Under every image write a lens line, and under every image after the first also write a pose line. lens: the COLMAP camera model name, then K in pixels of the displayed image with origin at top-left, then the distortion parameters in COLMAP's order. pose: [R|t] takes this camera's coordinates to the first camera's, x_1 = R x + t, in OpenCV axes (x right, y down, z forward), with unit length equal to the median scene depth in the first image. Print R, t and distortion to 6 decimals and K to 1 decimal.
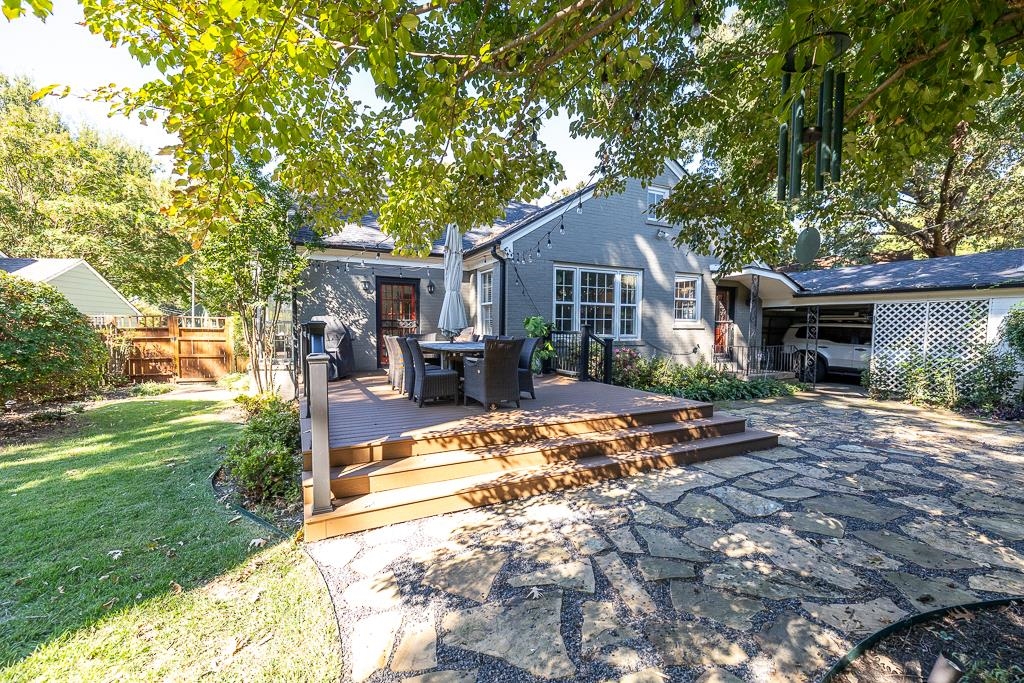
lens RADIAL K [[430.1, 0, 508.4], [0, 430.1, 344.7], [0, 0, 1]] dist [0.000152, -0.000448]
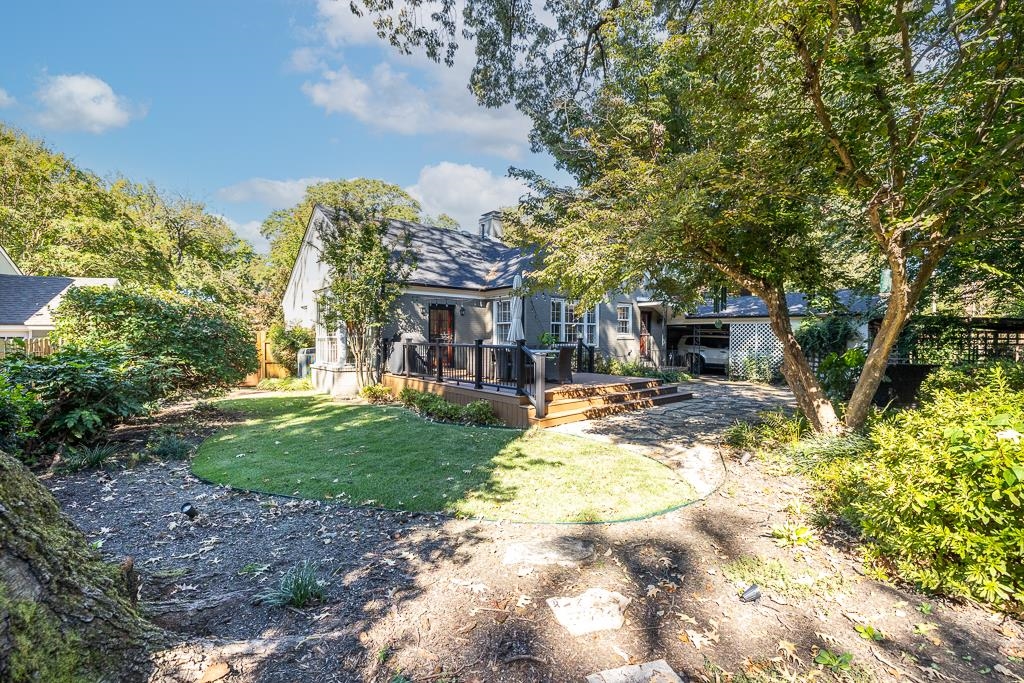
lens RADIAL K [[426.2, 0, 509.1], [0, 426.2, 337.5], [0, 0, 1]] dist [-0.002593, -0.000130]
pose [[0.973841, -0.004514, 0.227187, -0.369689], [0.012955, 0.999279, -0.035678, 0.005349], [-0.226862, 0.037688, 0.973197, -0.423671]]
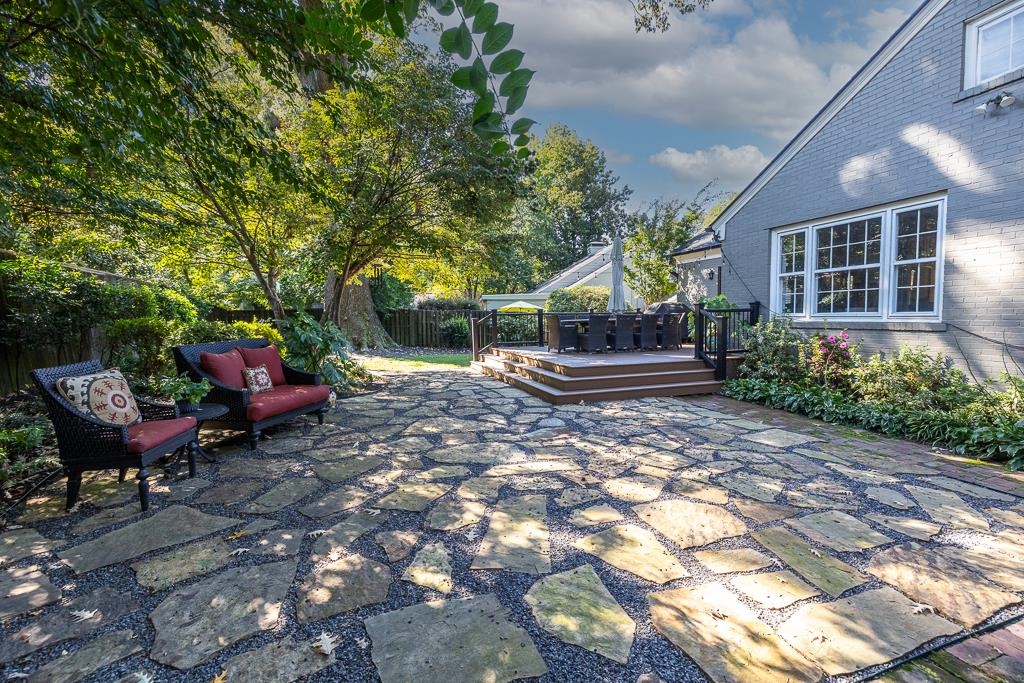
lens RADIAL K [[426.2, 0, 509.1], [0, 426.2, 337.5], [0, 0, 1]] dist [-0.002593, -0.000130]
pose [[-0.129743, 0.047602, -0.990404, 0.995739], [-0.029645, 0.998214, 0.051861, -0.002207], [0.991104, 0.036089, -0.128100, 0.565095]]
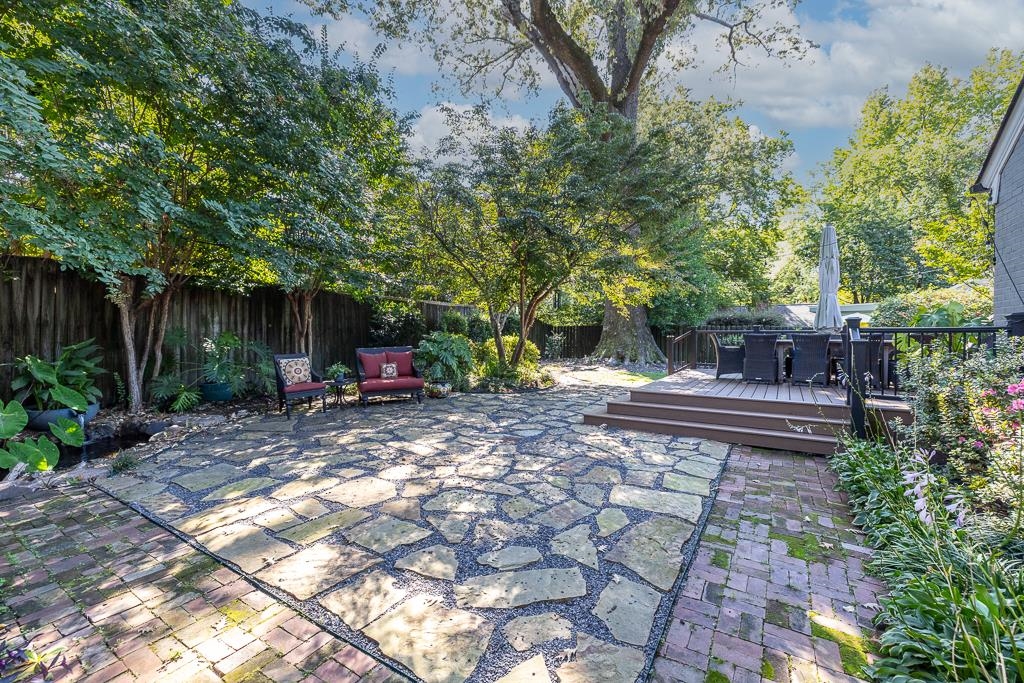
lens RADIAL K [[426.2, 0, 509.1], [0, 426.2, 337.5], [0, 0, 1]] dist [-0.002593, -0.000130]
pose [[-0.859173, 0.003317, -0.511675, 0.779820], [-0.019735, 0.999020, 0.039615, -0.024267], [0.511305, 0.044134, -0.858265, 1.050625]]
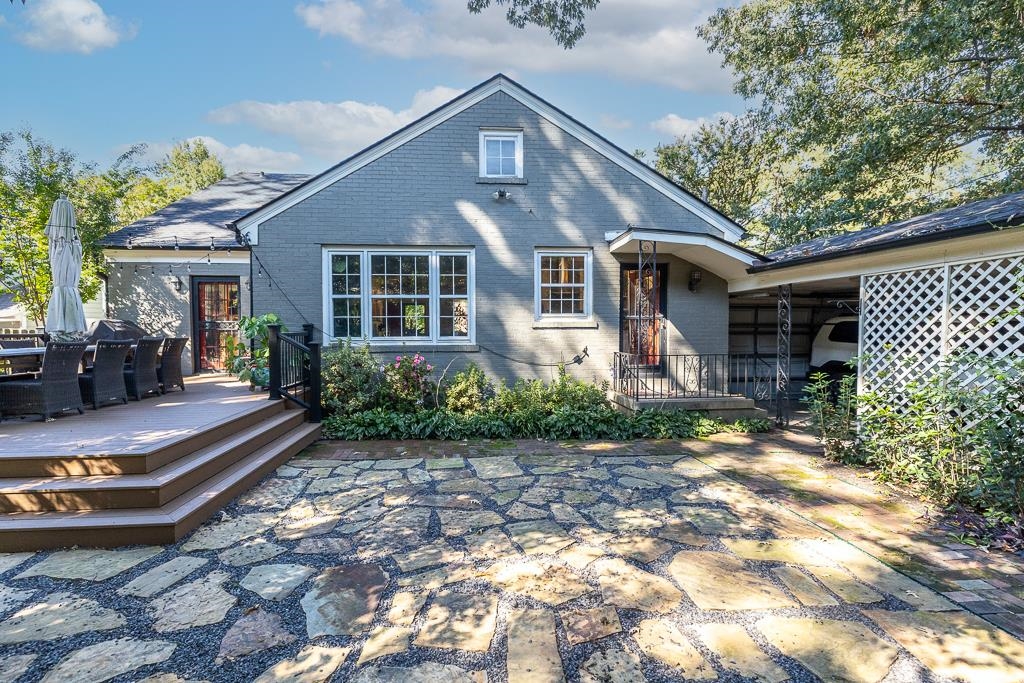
lens RADIAL K [[442.1, 0, 493.5], [0, 442.1, 338.8], [0, 0, 1]] dist [0.019739, 0.000002]
pose [[0.927588, -0.001746, -0.373601, 0.670341], [-0.005508, 0.999817, -0.018347, -0.006918], [0.373564, 0.019076, 0.927408, 0.347350]]
